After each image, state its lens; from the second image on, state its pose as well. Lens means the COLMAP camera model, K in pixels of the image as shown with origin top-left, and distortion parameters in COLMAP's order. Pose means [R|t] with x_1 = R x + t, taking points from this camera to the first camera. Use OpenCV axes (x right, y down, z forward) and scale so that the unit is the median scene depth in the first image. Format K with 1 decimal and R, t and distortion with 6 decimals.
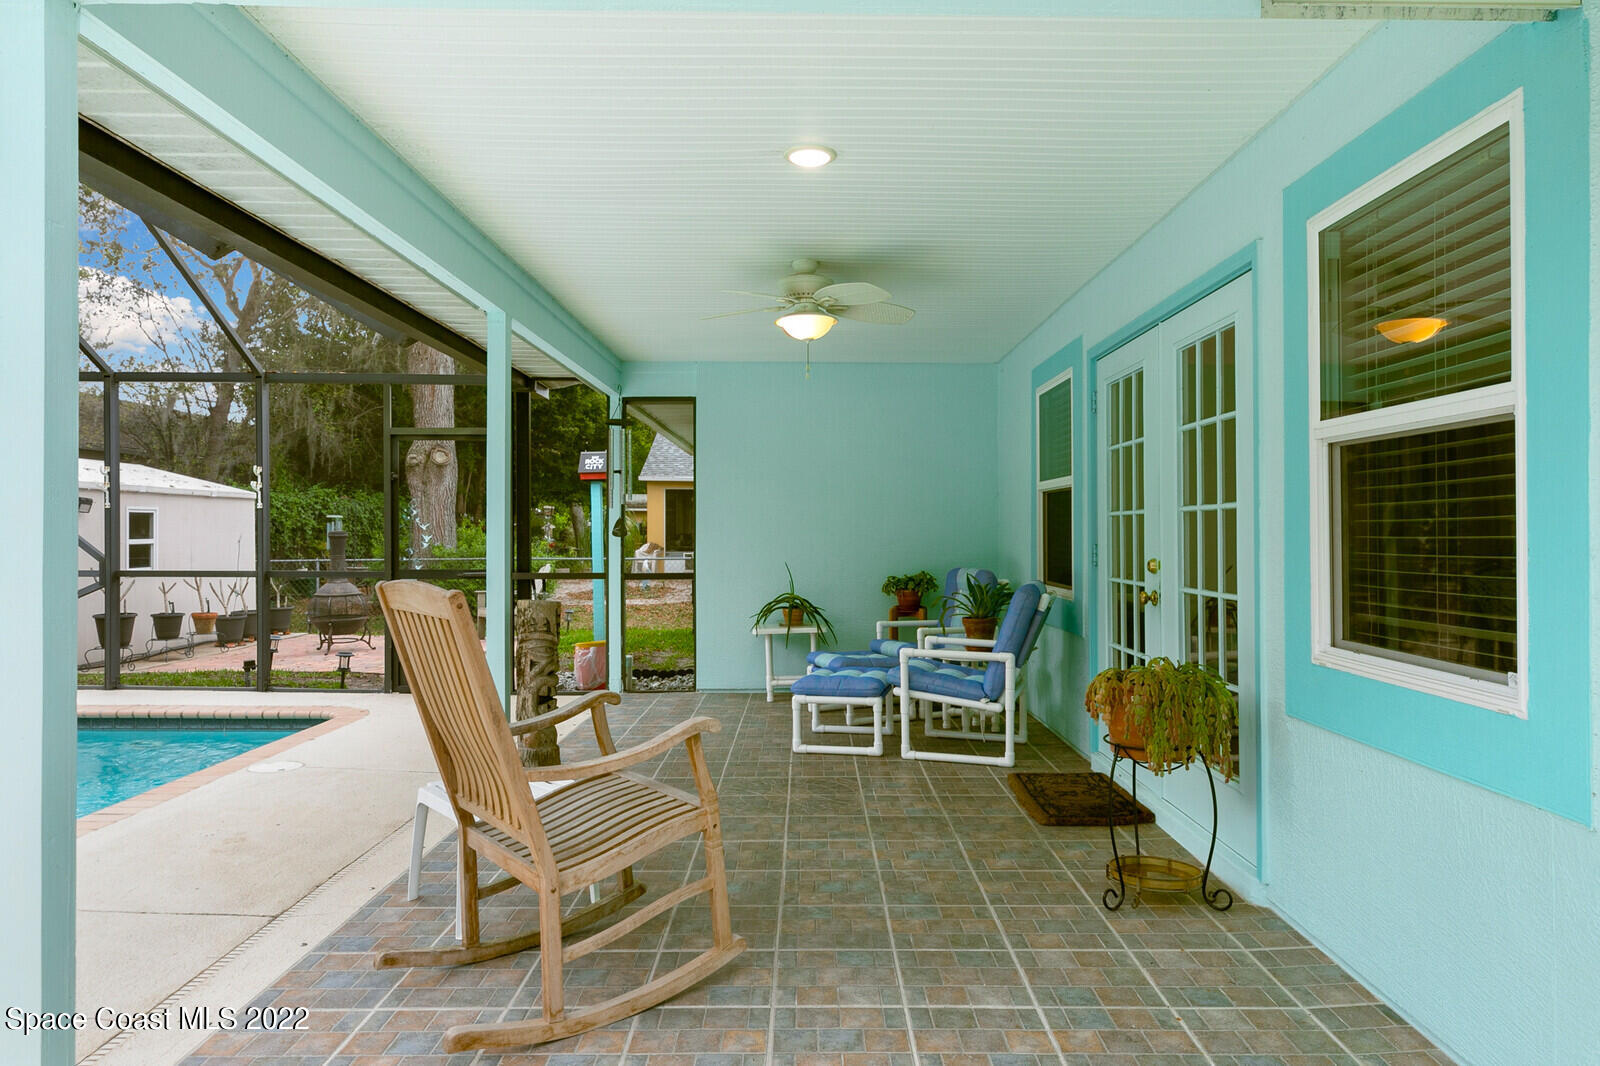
lens RADIAL K [[991.3, 0, 807.5], [0, 991.3, 530.1], [0, 0, 1]] dist [0.004397, 0.001072]
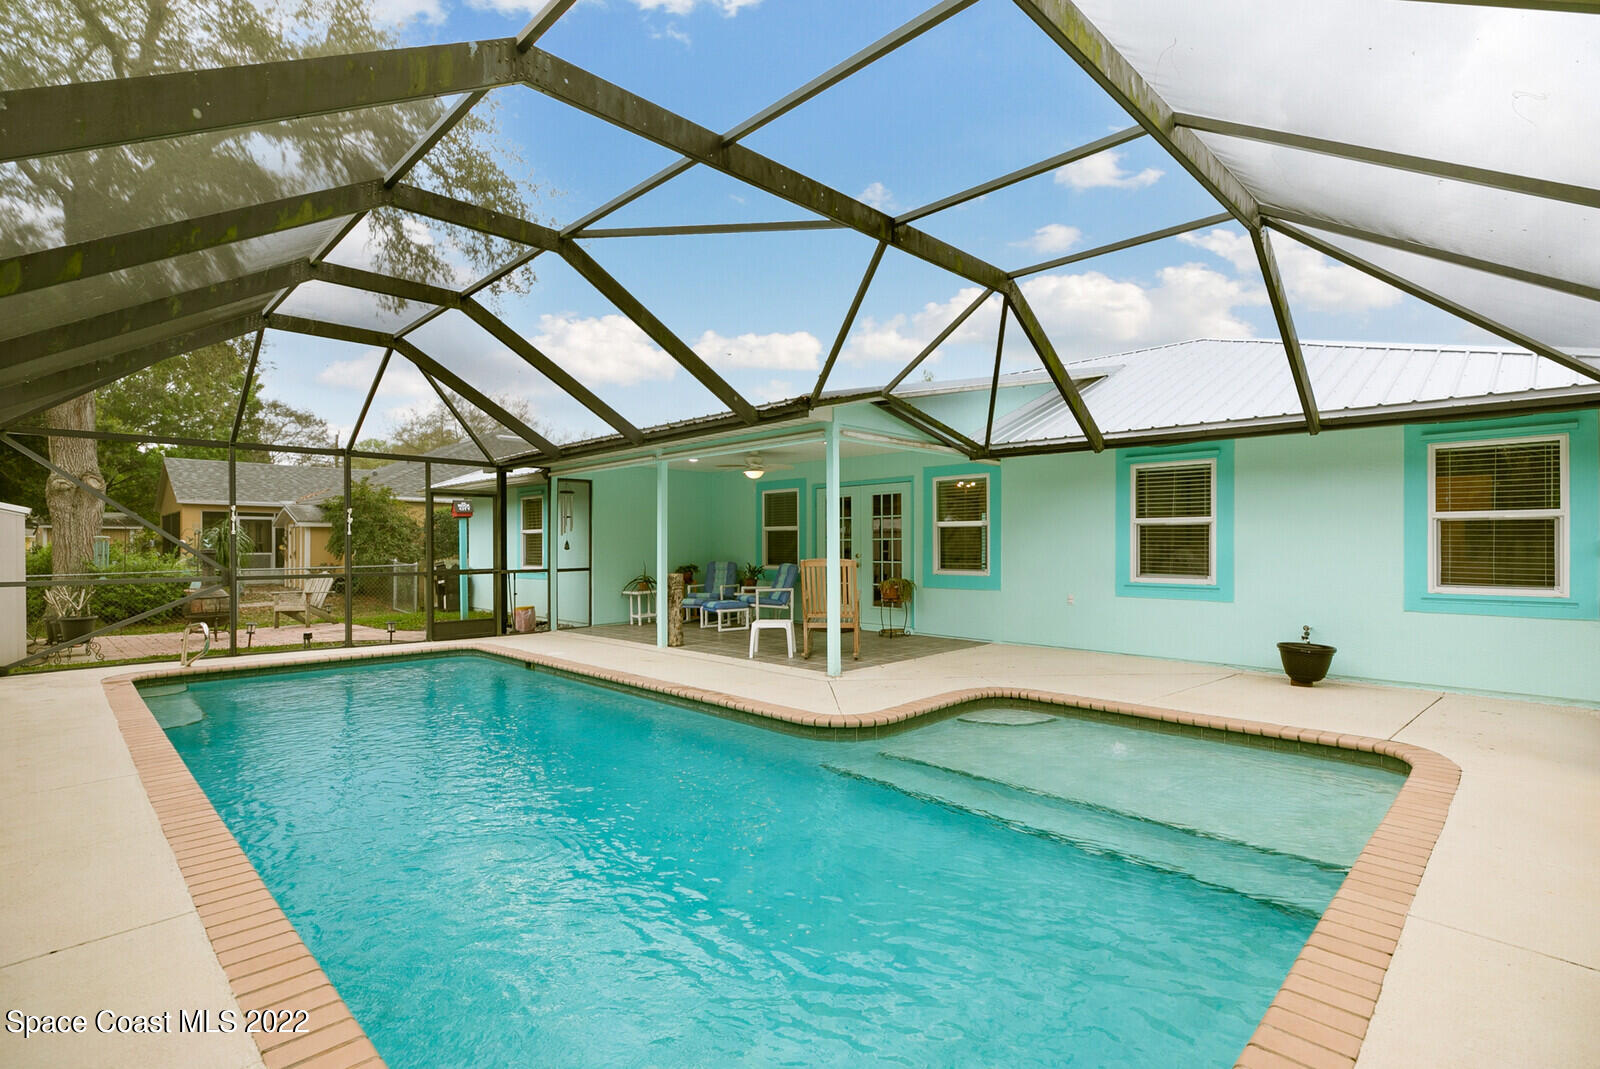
lens RADIAL K [[755.5, 0, 800.7], [0, 755.5, 541.3], [0, 0, 1]] dist [-0.007015, -0.000430]
pose [[0.710211, -0.002928, 0.703983, -0.955070], [0.004900, 0.999988, -0.000783, -0.007252], [-0.703972, 0.004006, 0.710217, -0.418992]]
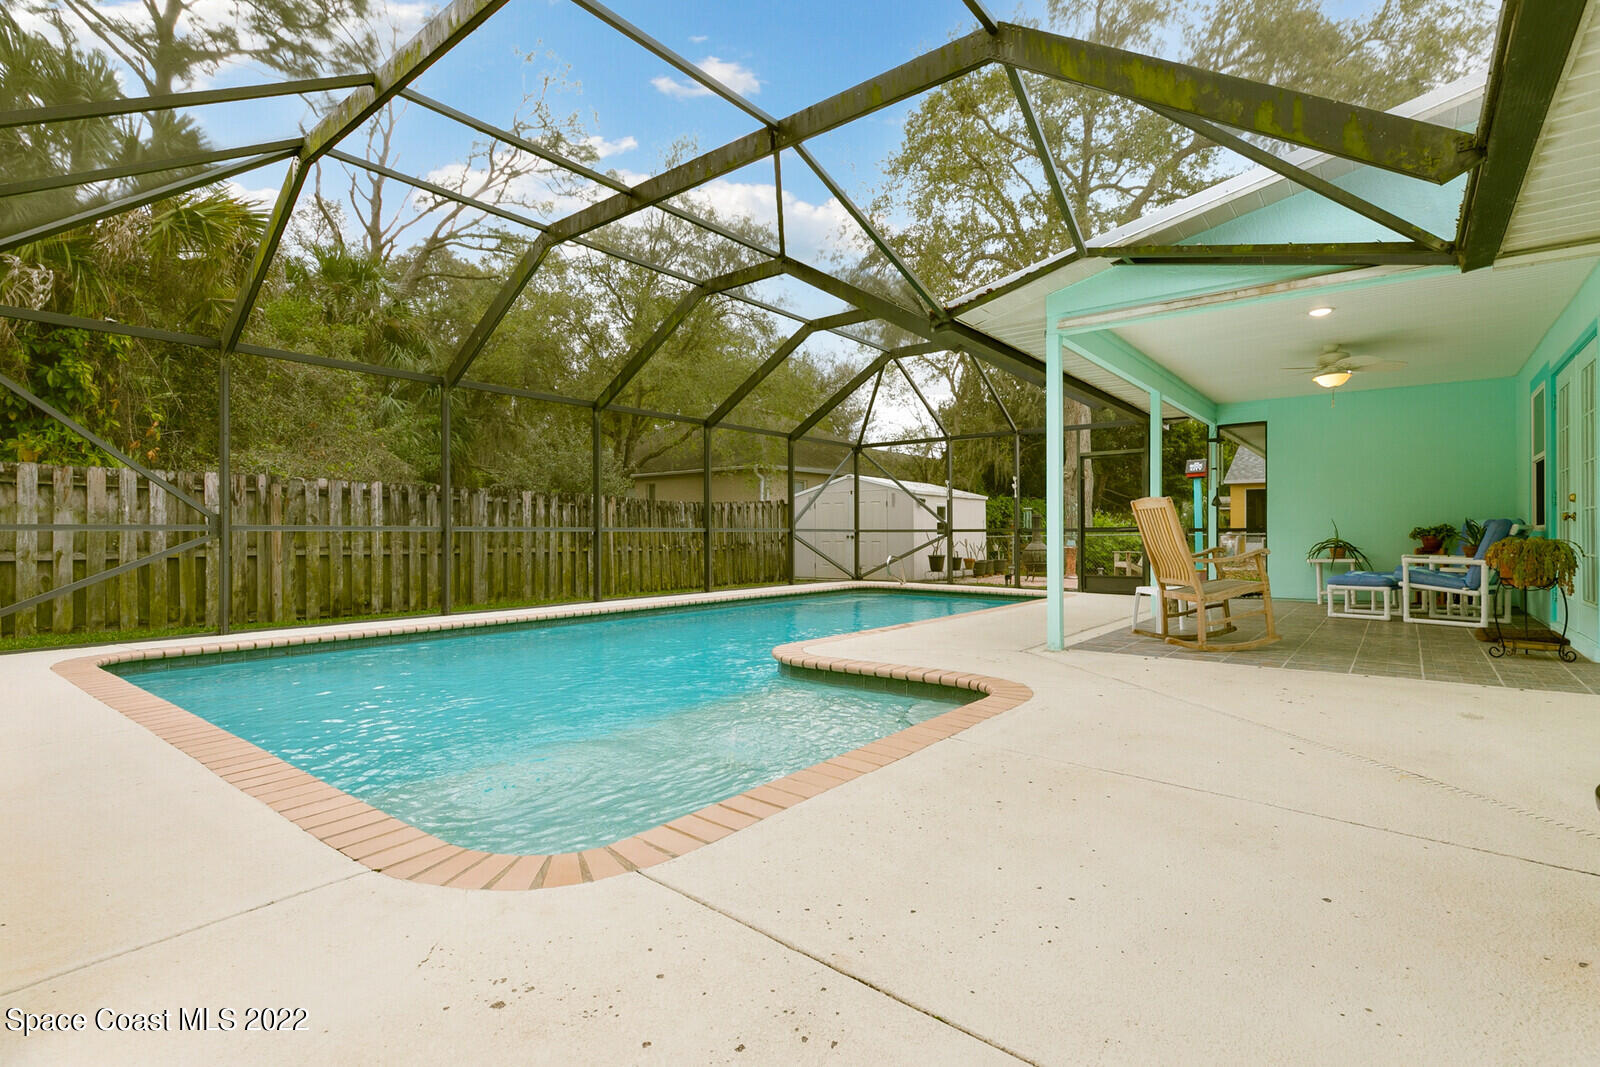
lens RADIAL K [[755.5, 0, 802.0], [0, 755.5, 541.0], [0, 0, 1]] dist [-0.007015, -0.000430]
pose [[0.781335, 0.000141, -0.624112, 0.069502], [0.005331, 0.999962, 0.006899, 0.056071], [0.624089, -0.008718, 0.781305, -0.495152]]
